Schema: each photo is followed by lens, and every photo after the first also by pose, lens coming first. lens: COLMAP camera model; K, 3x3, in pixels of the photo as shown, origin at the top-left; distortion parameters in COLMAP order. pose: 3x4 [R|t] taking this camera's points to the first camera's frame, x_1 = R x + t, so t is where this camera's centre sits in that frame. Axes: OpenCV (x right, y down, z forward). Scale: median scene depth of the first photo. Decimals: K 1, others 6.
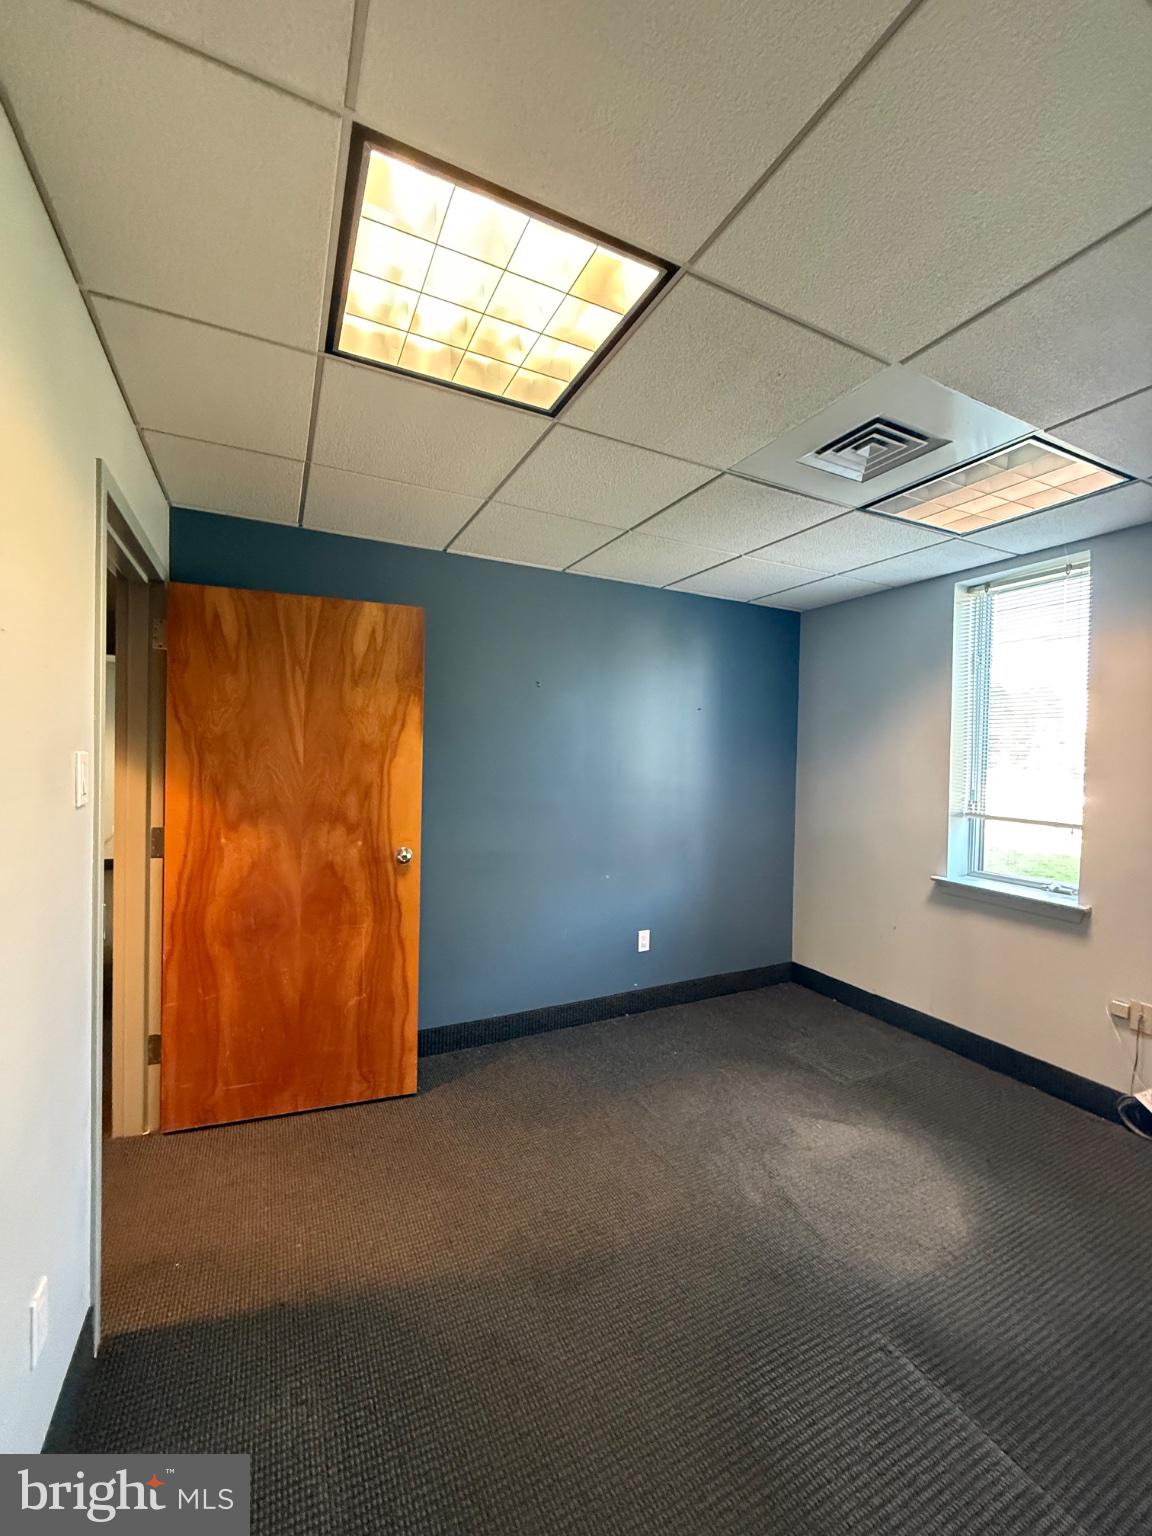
lens RADIAL K [[616.9, 0, 581.2], [0, 616.9, 765.1], [0, 0, 1]] dist [0.000793, -0.000741]
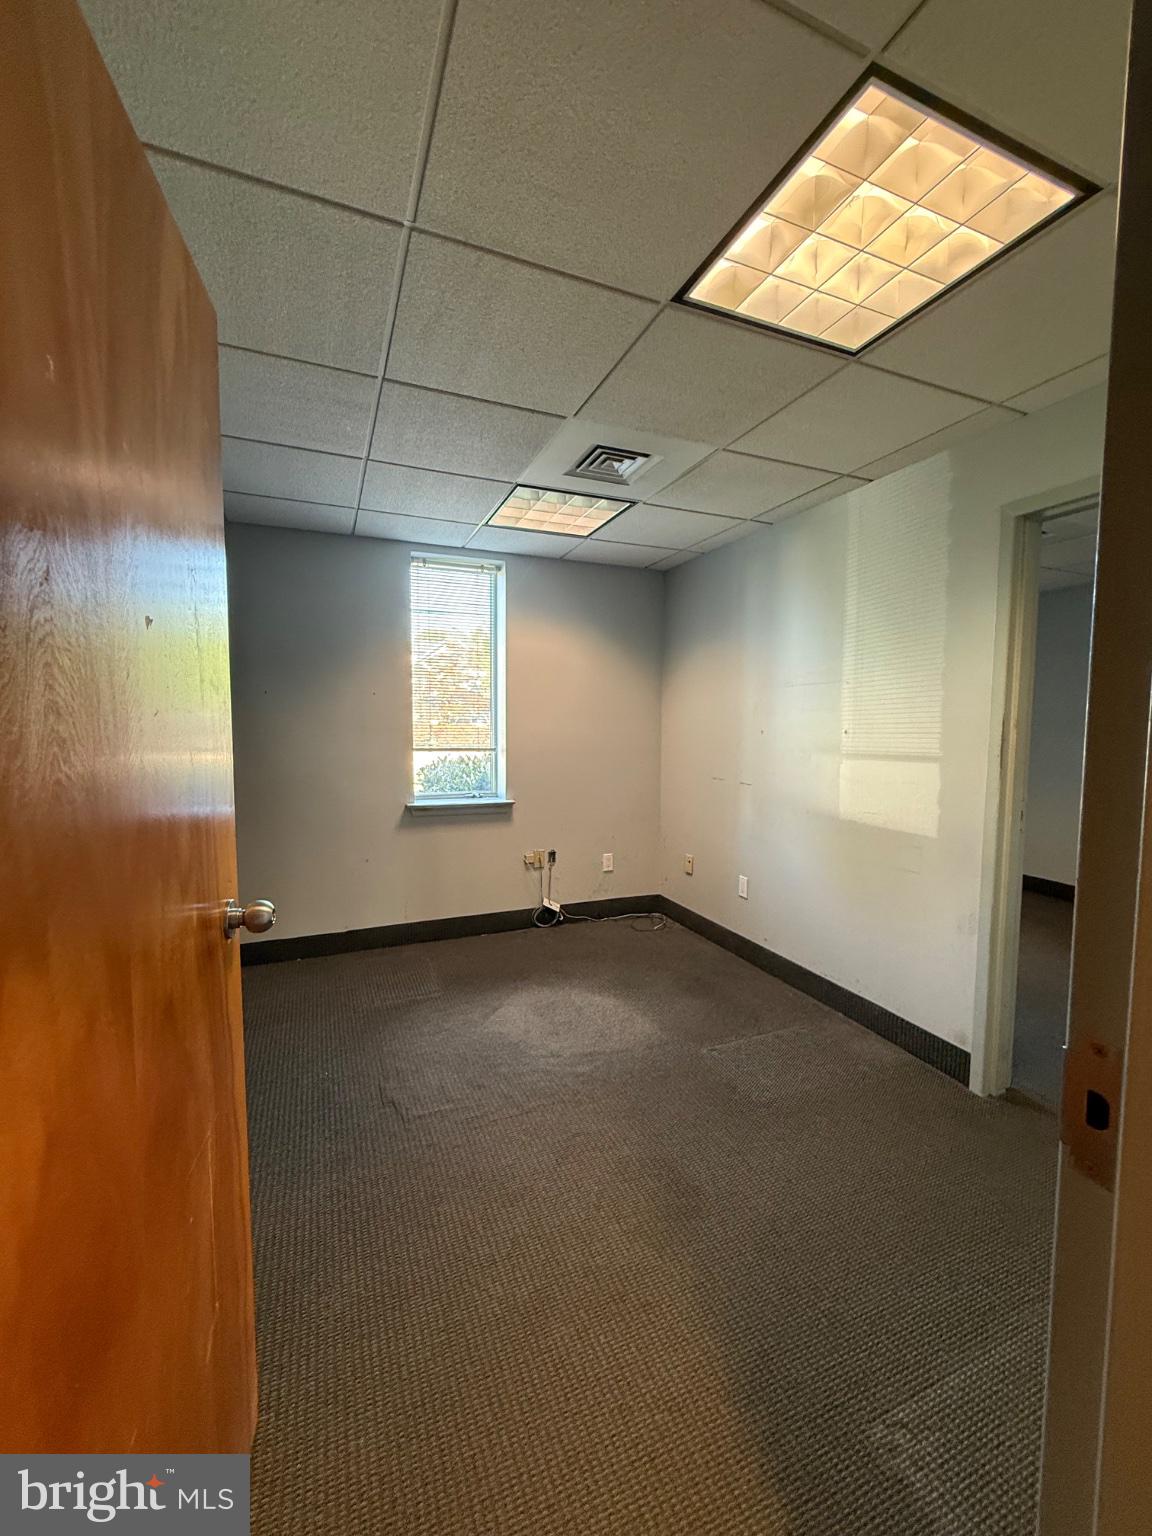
lens RADIAL K [[616.9, 0, 569.9], [0, 616.9, 765.7], [0, 0, 1]] dist [0.000793, -0.000741]
pose [[0.072724, -0.088752, 0.993395, -0.698927], [0.013062, 0.996032, 0.088032, 0.011989], [-0.997267, 0.006574, 0.073595, 0.768961]]
